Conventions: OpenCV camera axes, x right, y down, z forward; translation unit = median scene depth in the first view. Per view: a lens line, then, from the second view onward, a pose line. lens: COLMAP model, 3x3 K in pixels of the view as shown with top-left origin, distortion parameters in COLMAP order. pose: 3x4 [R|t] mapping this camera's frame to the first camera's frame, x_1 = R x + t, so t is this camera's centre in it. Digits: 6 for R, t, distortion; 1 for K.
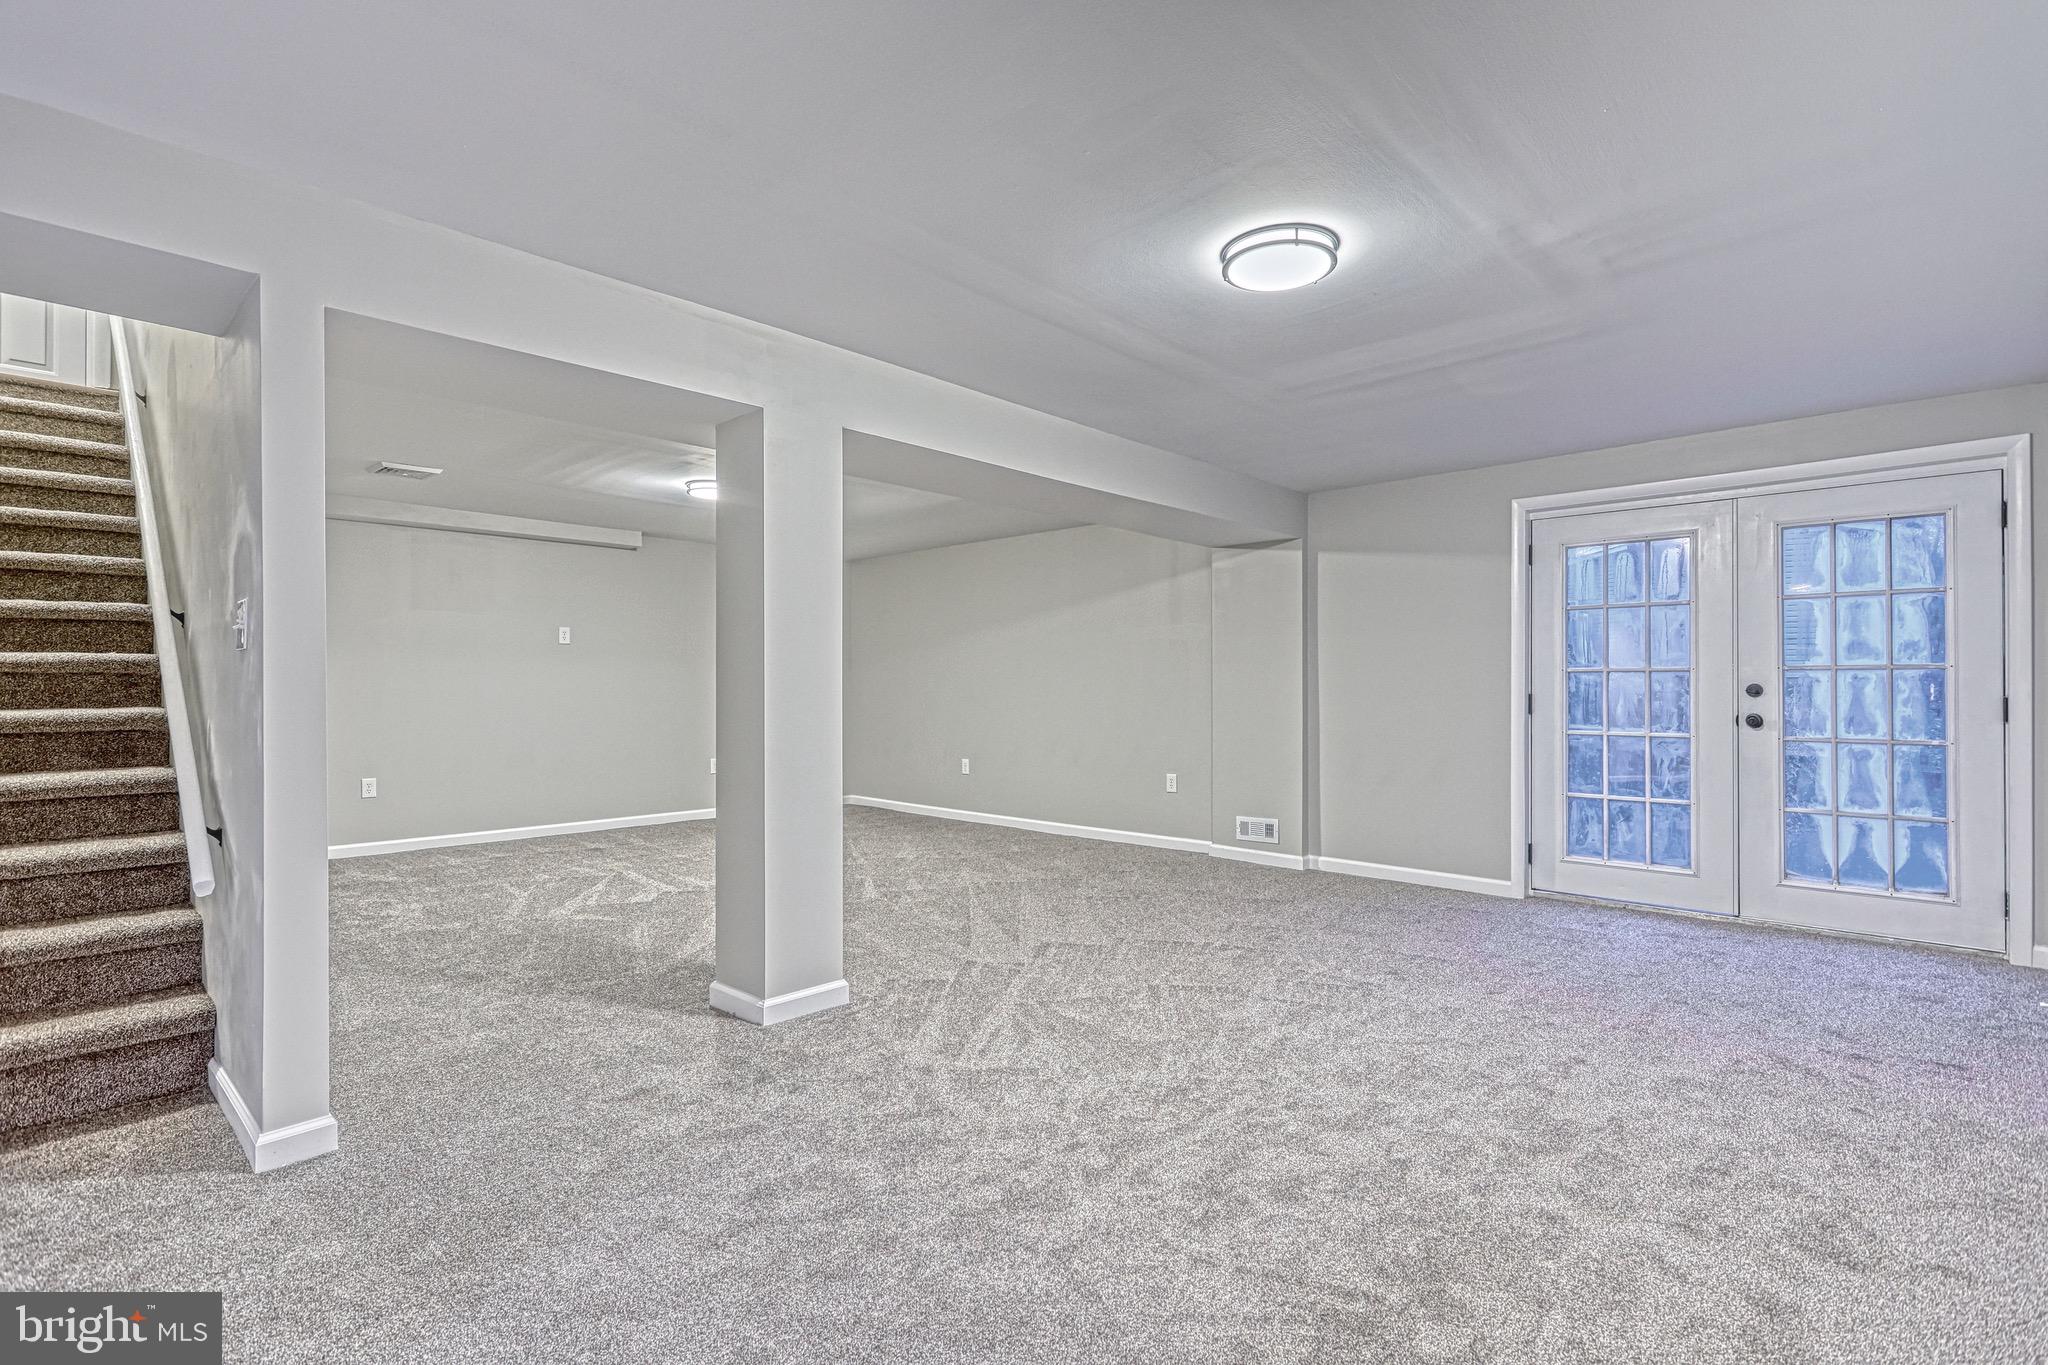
lens RADIAL K [[966.8, 0, 1023.6], [0, 966.8, 676.8], [0, 0, 1]] dist [-0.006537, 0.002865]
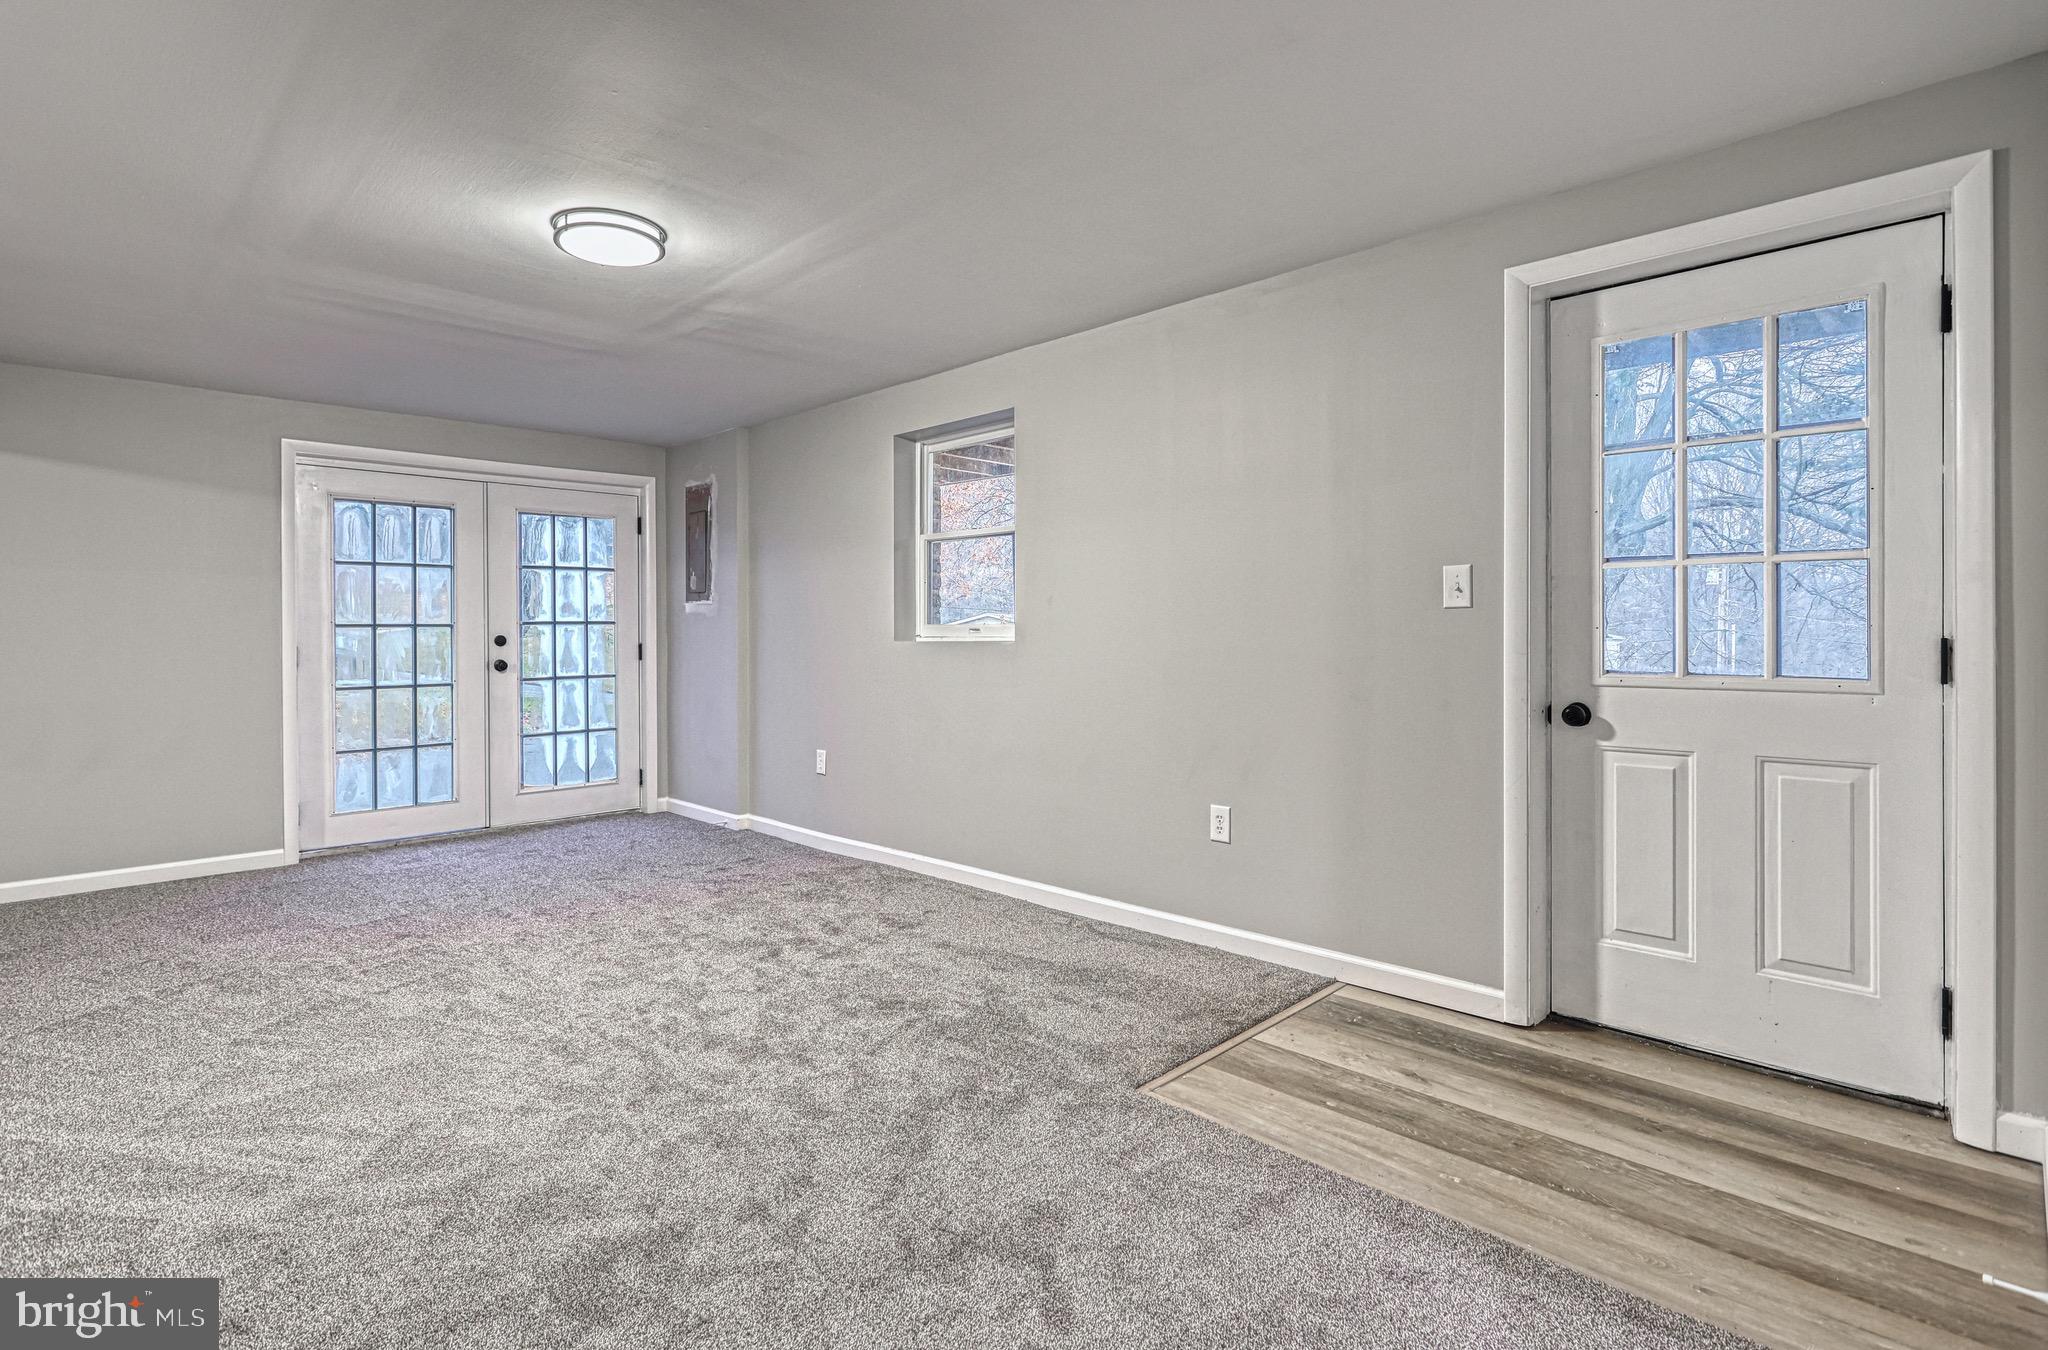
lens RADIAL K [[966.8, 0, 1016.1], [0, 966.8, 626.1], [0, 0, 1]] dist [-0.006537, 0.002865]
pose [[0.057409, 0.003467, 0.998345, -0.473148], [0.004257, 0.999984, -0.003718, 0.003354], [-0.998342, 0.004464, 0.057394, 0.292117]]
